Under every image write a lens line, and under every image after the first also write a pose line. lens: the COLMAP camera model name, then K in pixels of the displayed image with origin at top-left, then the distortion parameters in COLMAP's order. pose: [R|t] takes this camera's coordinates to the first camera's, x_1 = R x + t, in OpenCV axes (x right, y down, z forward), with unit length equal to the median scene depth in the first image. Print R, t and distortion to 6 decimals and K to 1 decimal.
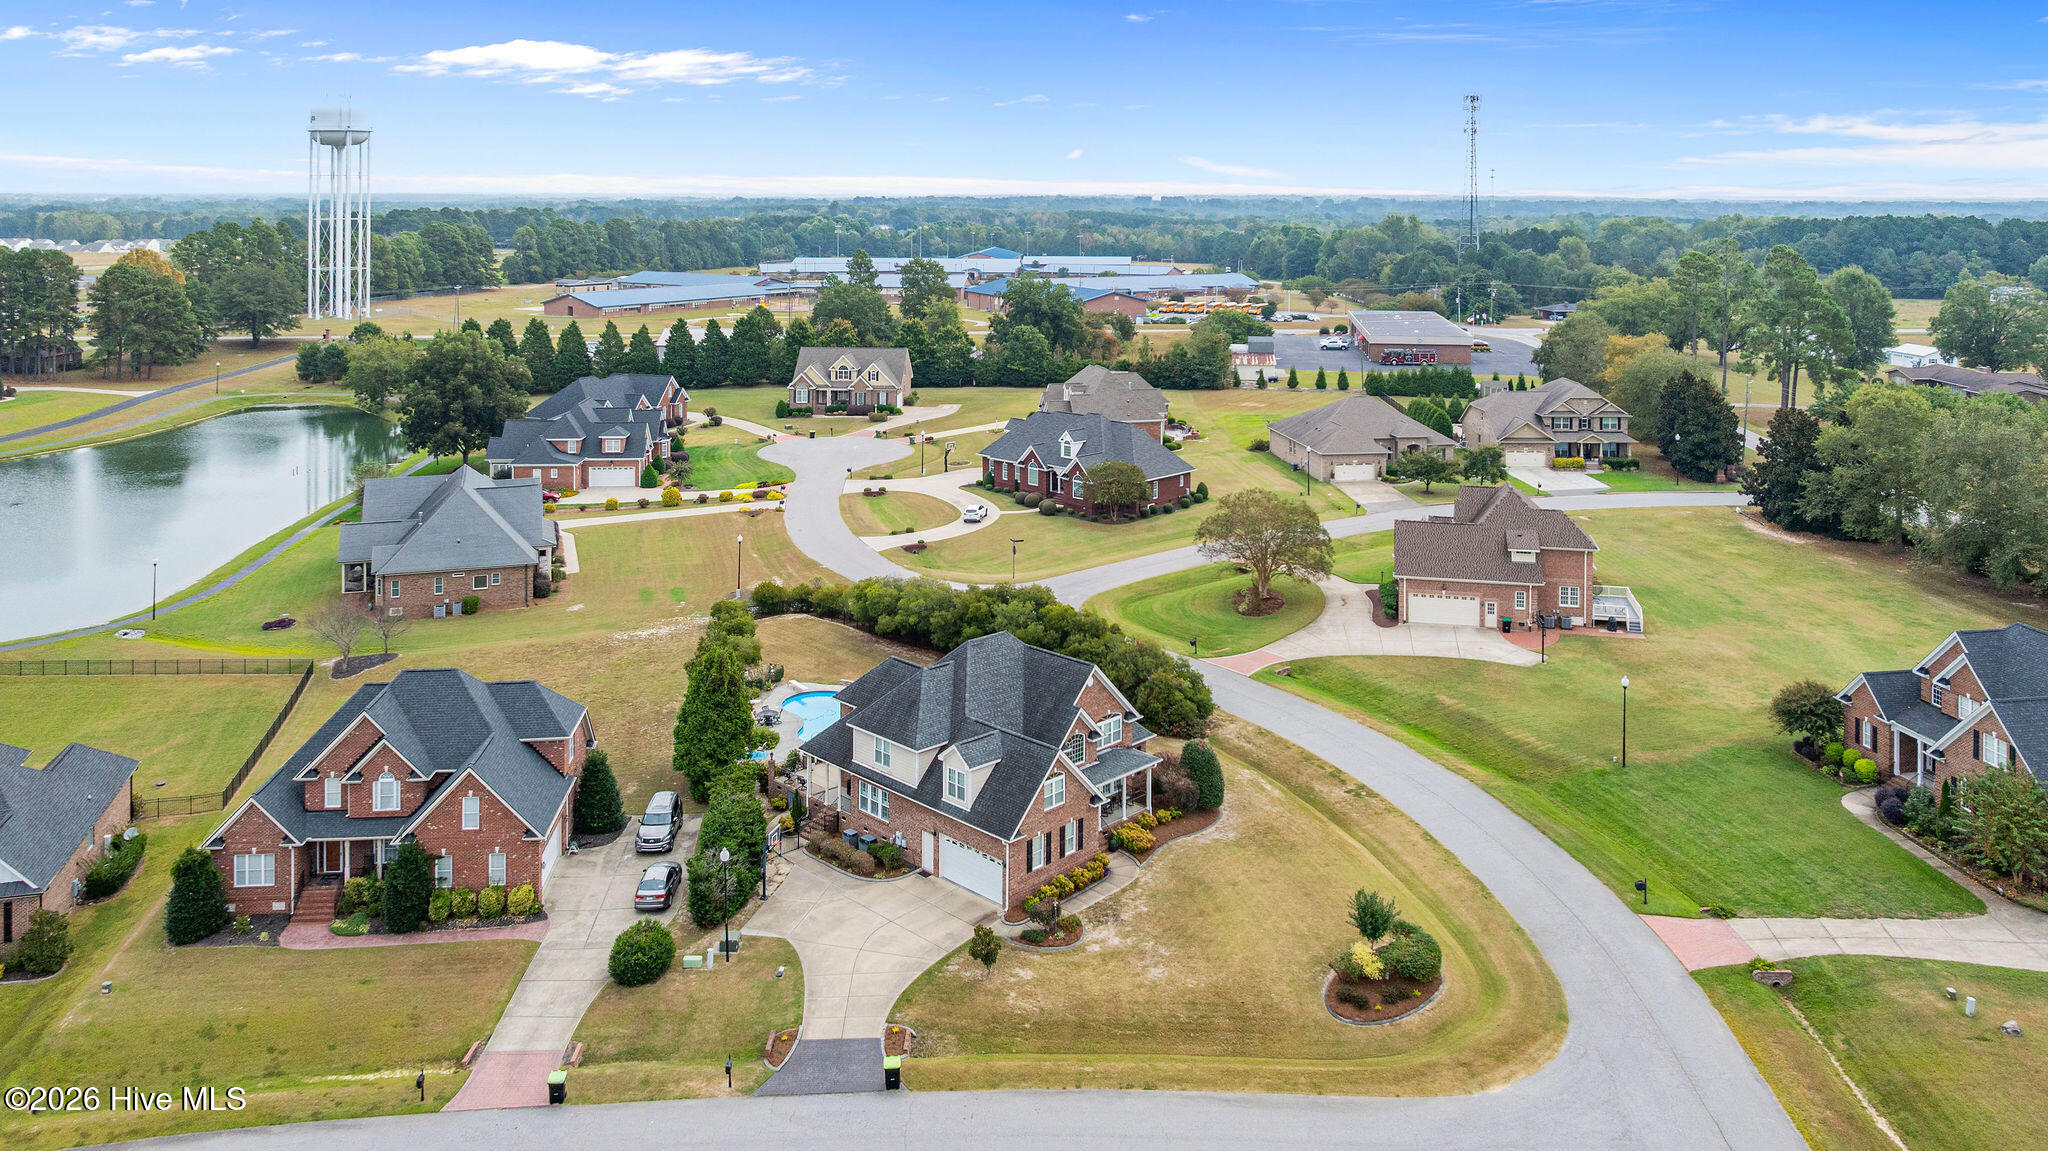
lens RADIAL K [[1512.6, 0, 1019.5], [0, 1512.6, 197.4], [0, 0, 1]] dist [-0.005694, -0.003019]
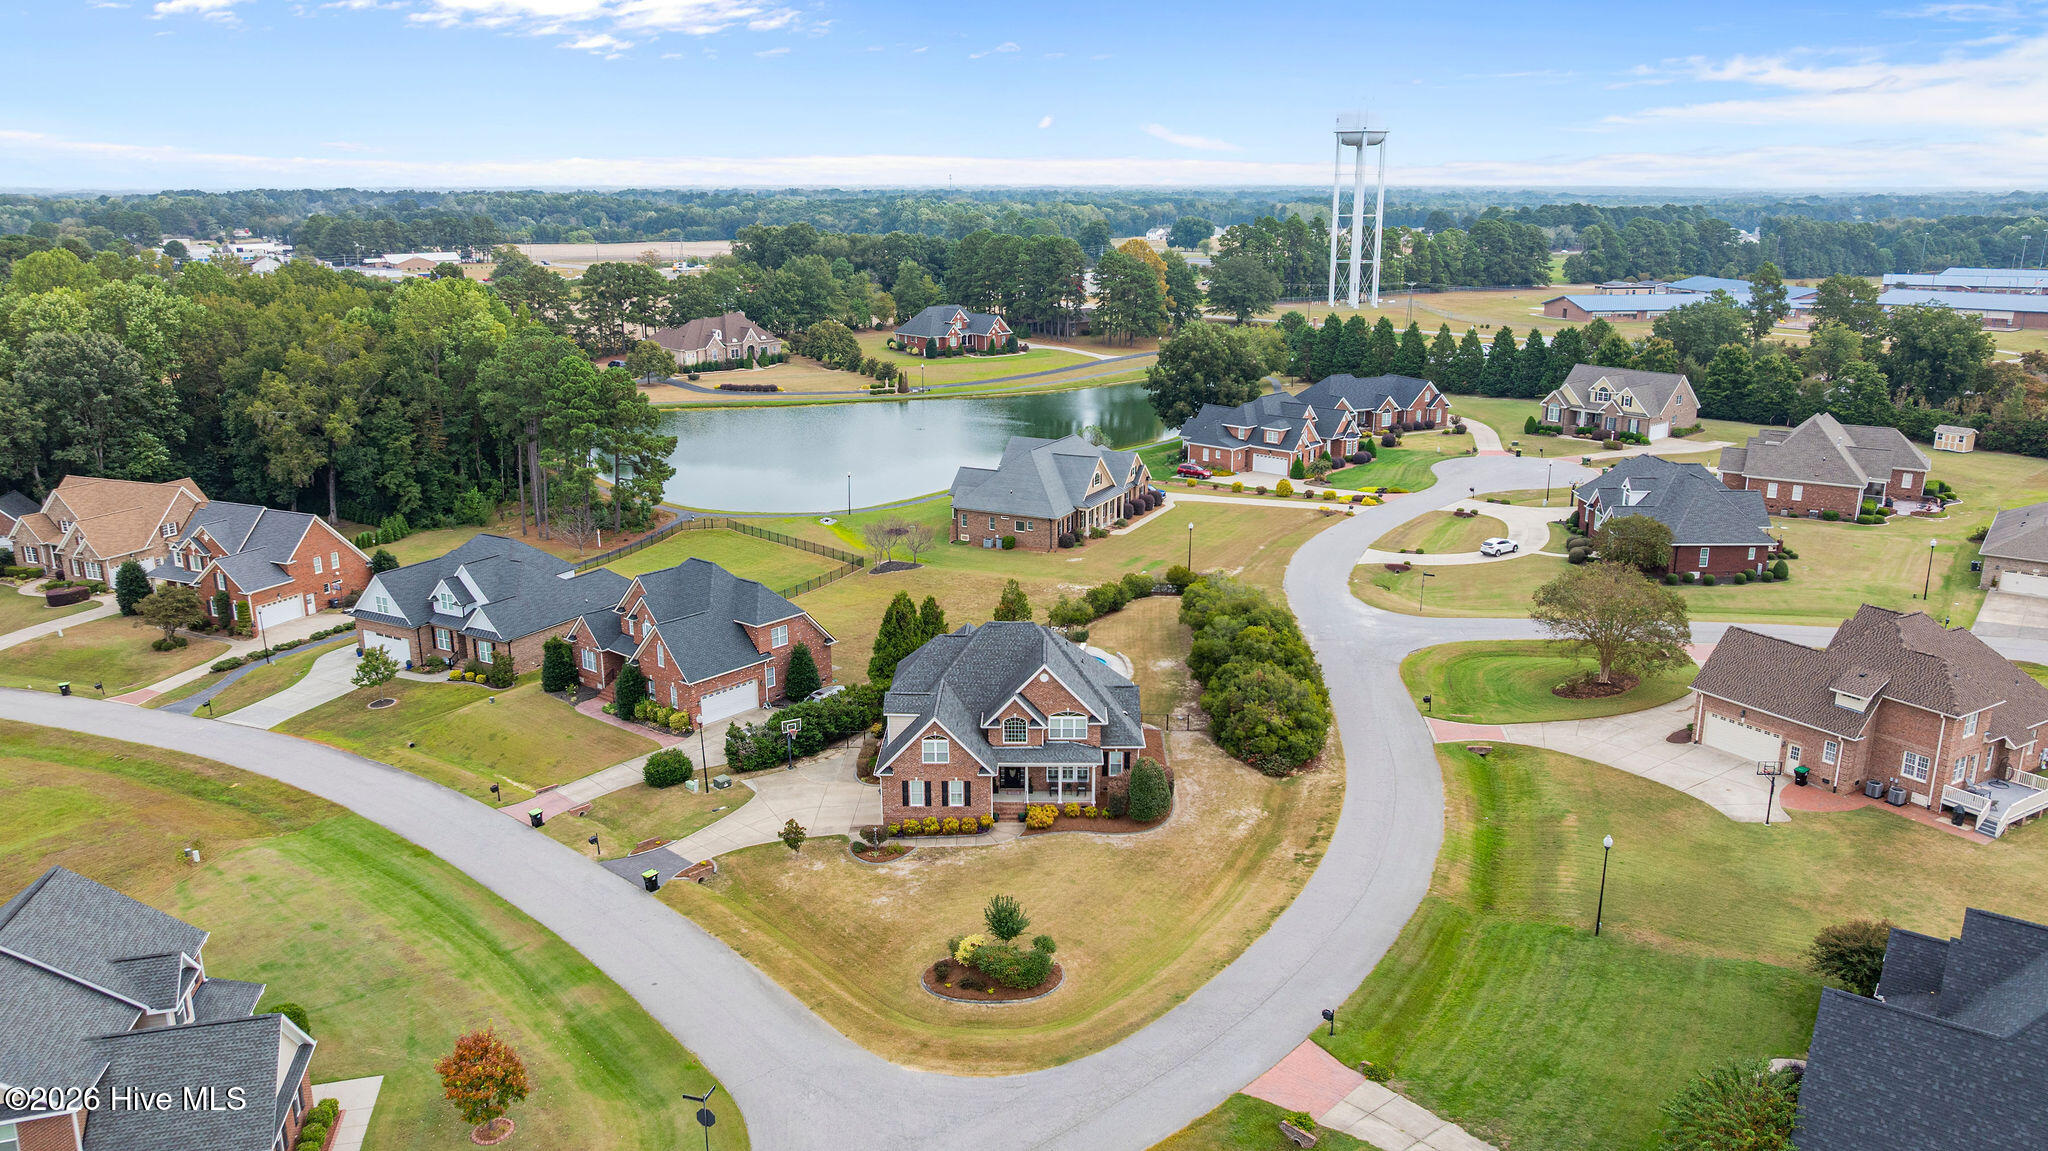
lens RADIAL K [[1452.7, 0, 1025.8], [0, 1452.7, 569.1], [0, 0, 1]] dist [-0.016935, -0.001879]
pose [[0.704469, 0.180338, -0.686442, 0.762129], [-0.000584, 0.967327, 0.253532, -0.023191], [0.709735, -0.178204, 0.681557, 0.294096]]
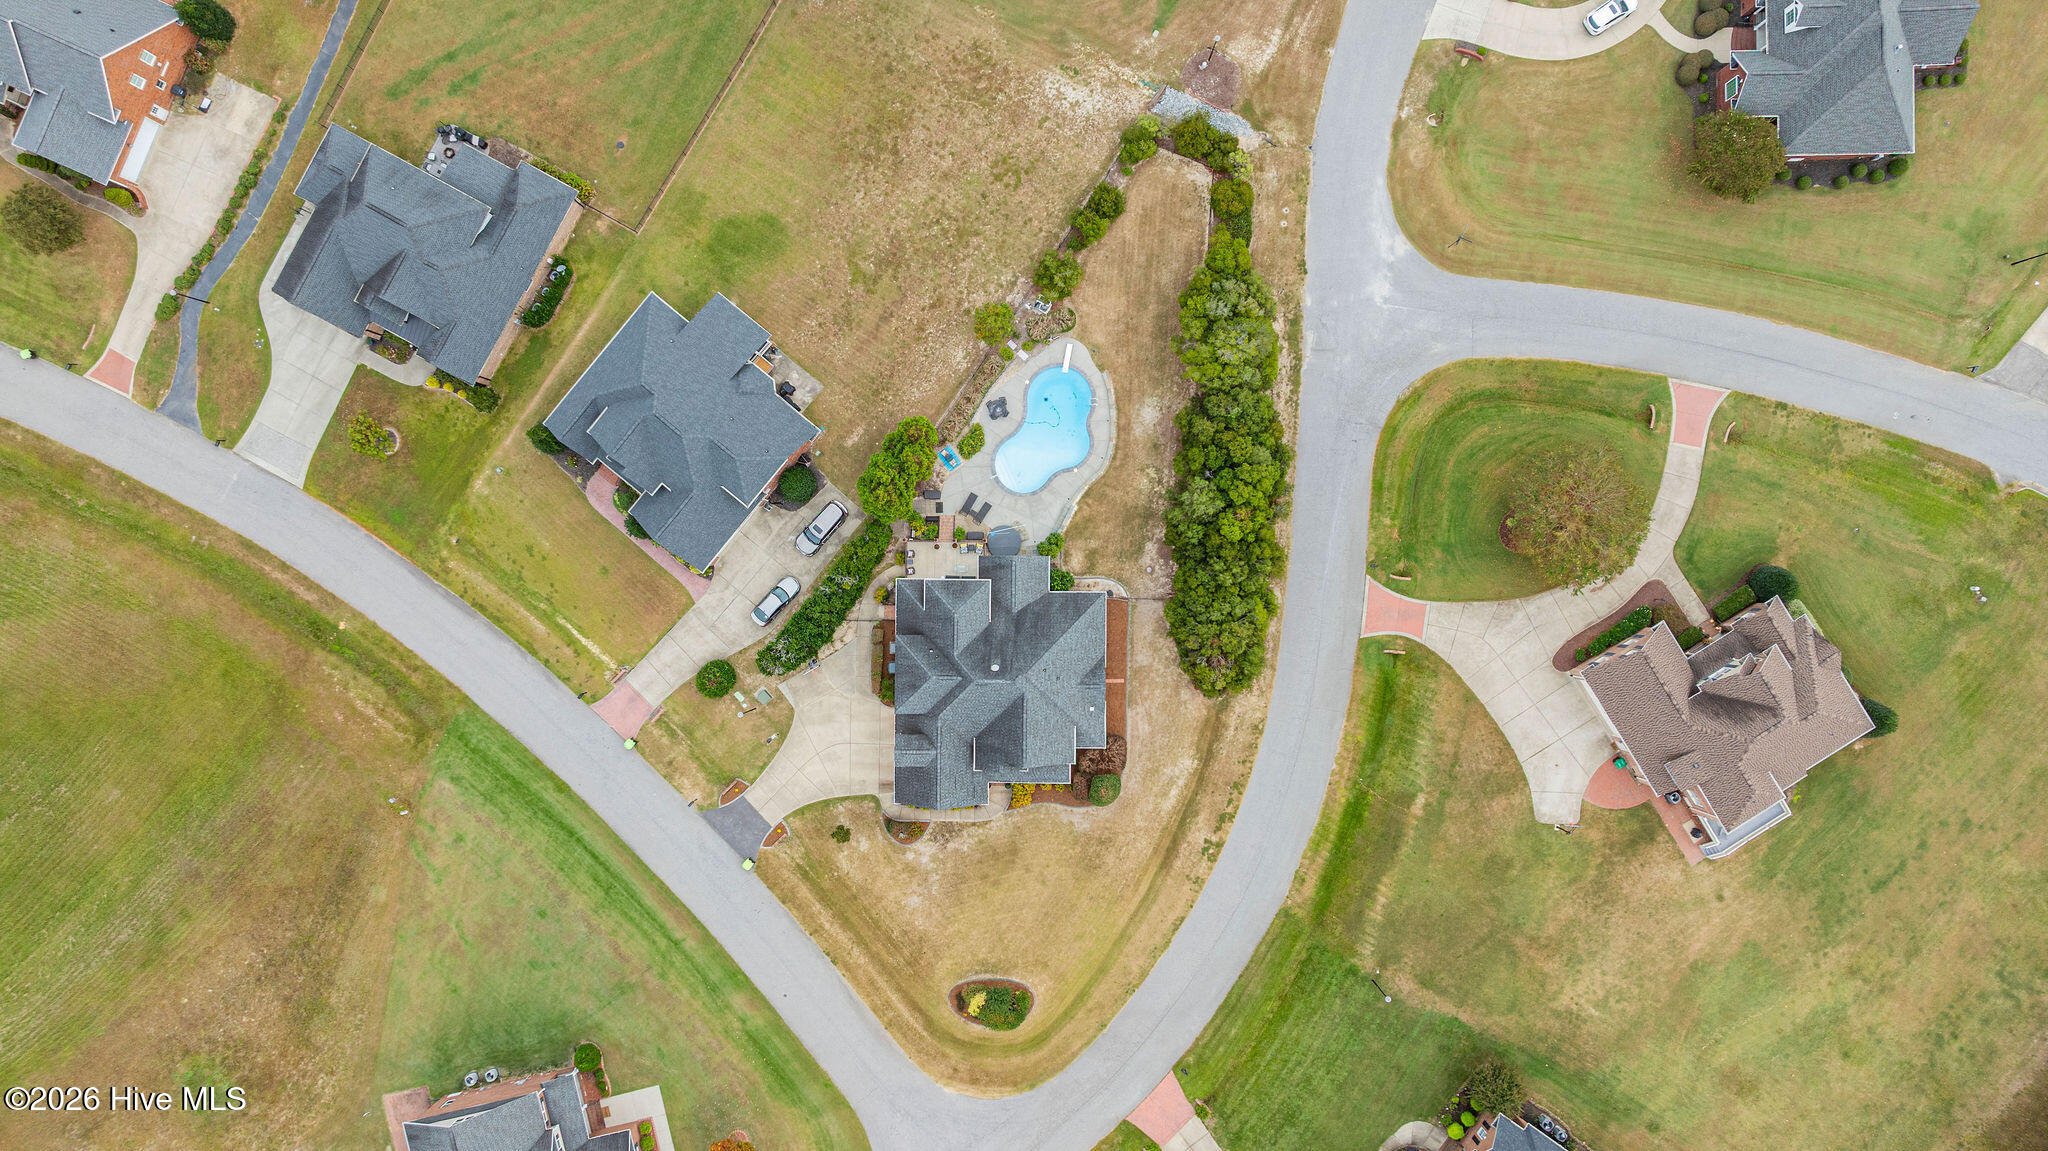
lens RADIAL K [[1437.6, 0, 1025.4], [0, 1437.6, 576.1], [0, 0, 1]] dist [-0.017943, 0.027237]
pose [[0.707657, 0.706503, -0.008590, -0.058463], [0.004928, 0.007221, 0.999962, -0.972638], [0.706538, -0.707673, 0.001628, 1.139734]]
